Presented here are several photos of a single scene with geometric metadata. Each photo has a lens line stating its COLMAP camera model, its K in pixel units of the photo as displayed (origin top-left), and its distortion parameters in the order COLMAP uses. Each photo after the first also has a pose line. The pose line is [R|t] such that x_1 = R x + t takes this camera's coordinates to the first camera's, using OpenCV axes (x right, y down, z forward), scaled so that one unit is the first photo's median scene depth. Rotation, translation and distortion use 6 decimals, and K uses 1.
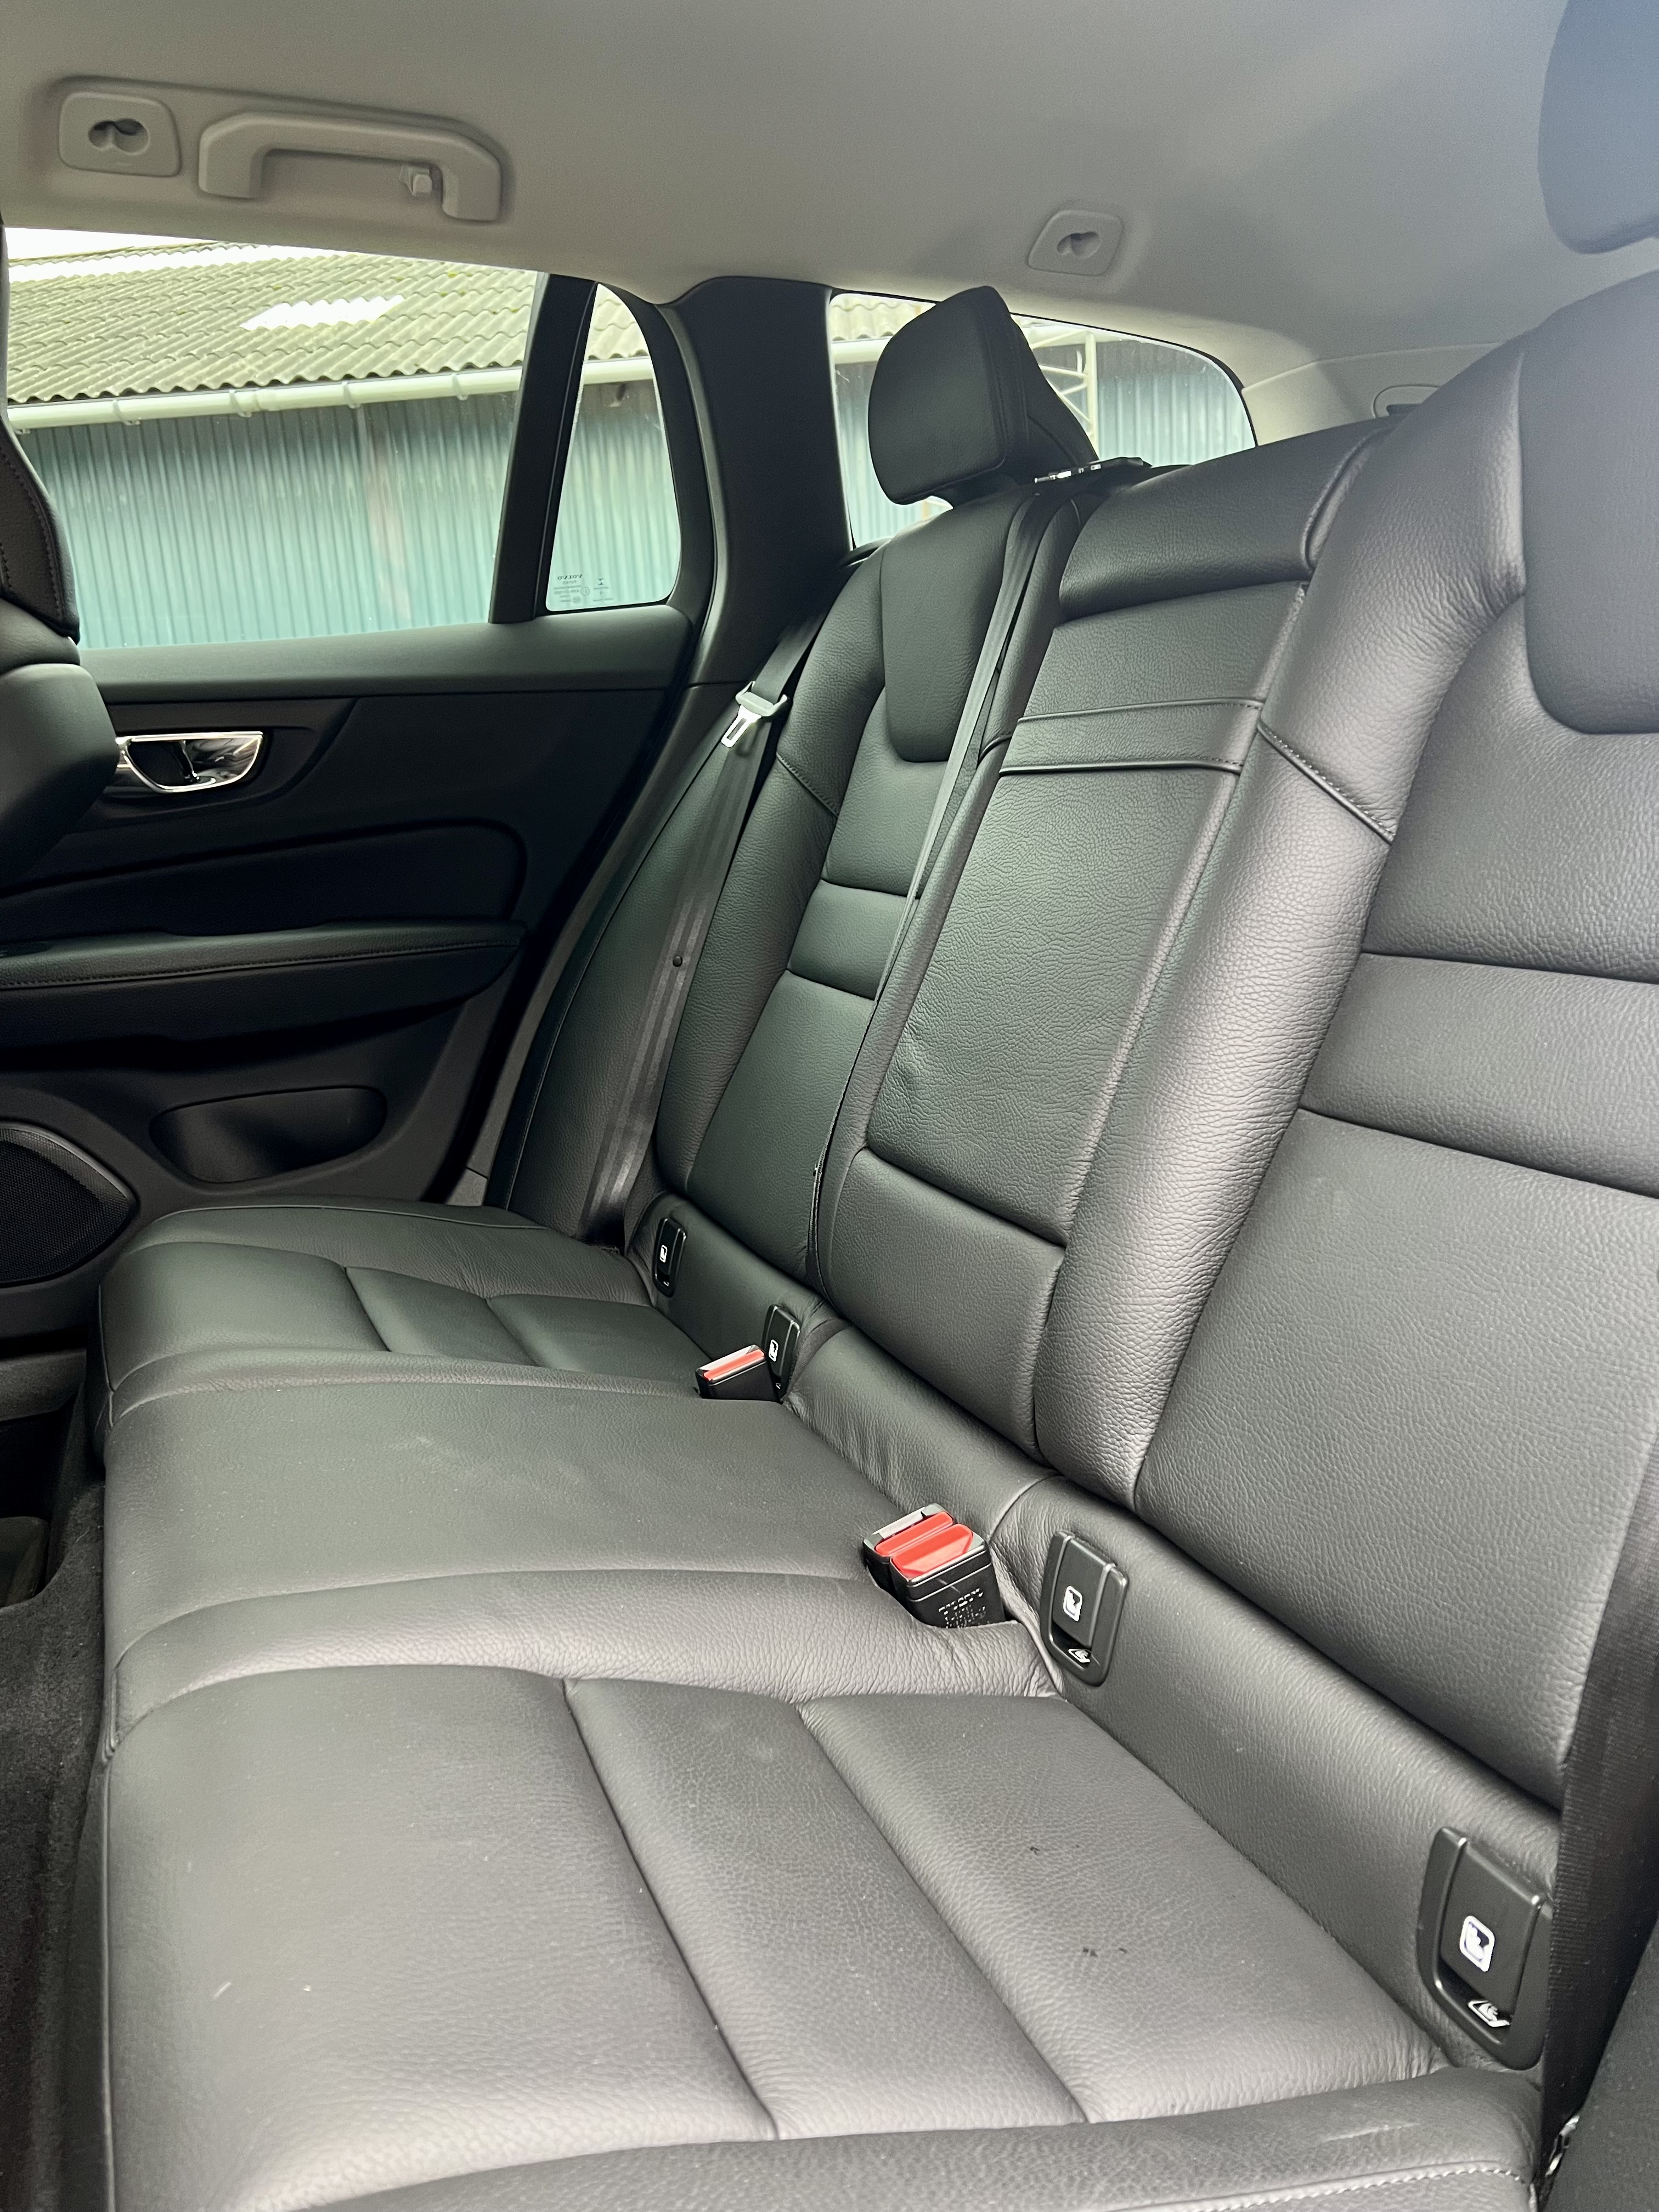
lens RADIAL K [[1671.7, 0, 845.1], [0, 1671.7, 1111.3], [0, 0, 1]] dist [0.032663, -0.044003]
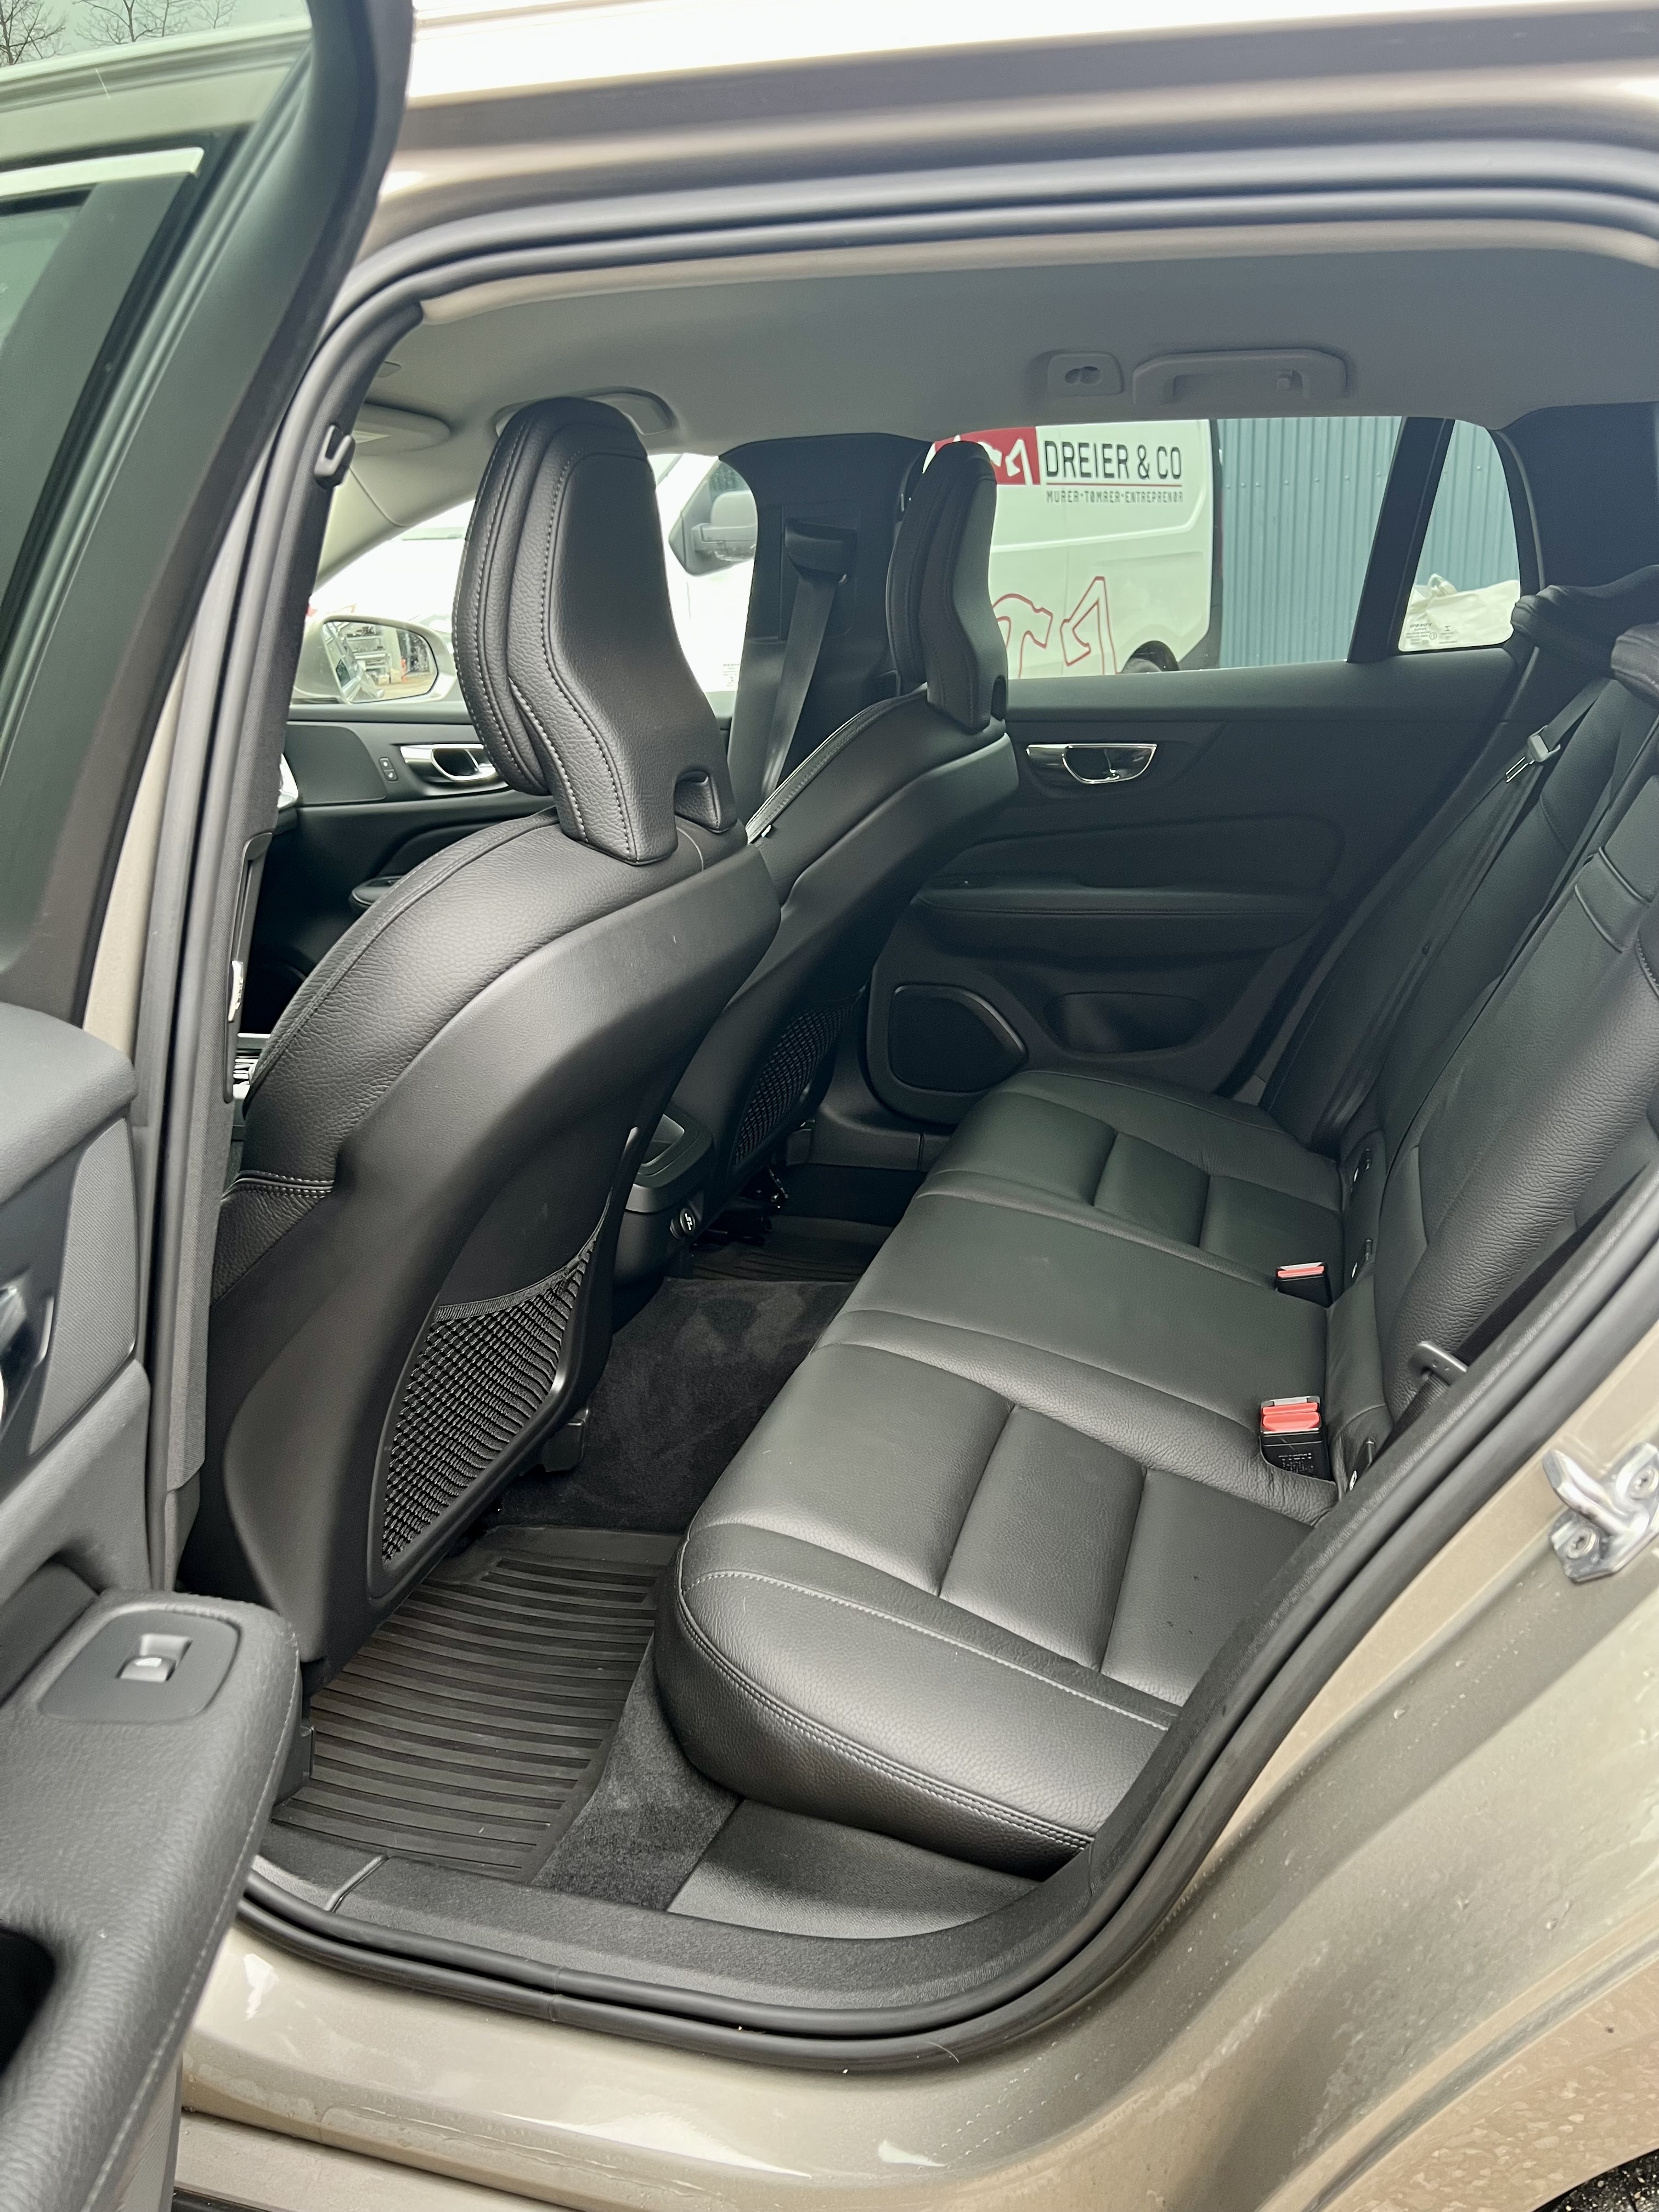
lens RADIAL K [[1671.7, 0, 818.9], [0, 1671.7, 1108.5], [0, 0, 1]] dist [0.032663, -0.044003]
pose [[0.761201, 0.221601, -0.609481, 0.358357], [-0.139576, 0.973764, 0.179729, -0.141850], [0.633318, -0.051741, 0.772160, -0.276412]]
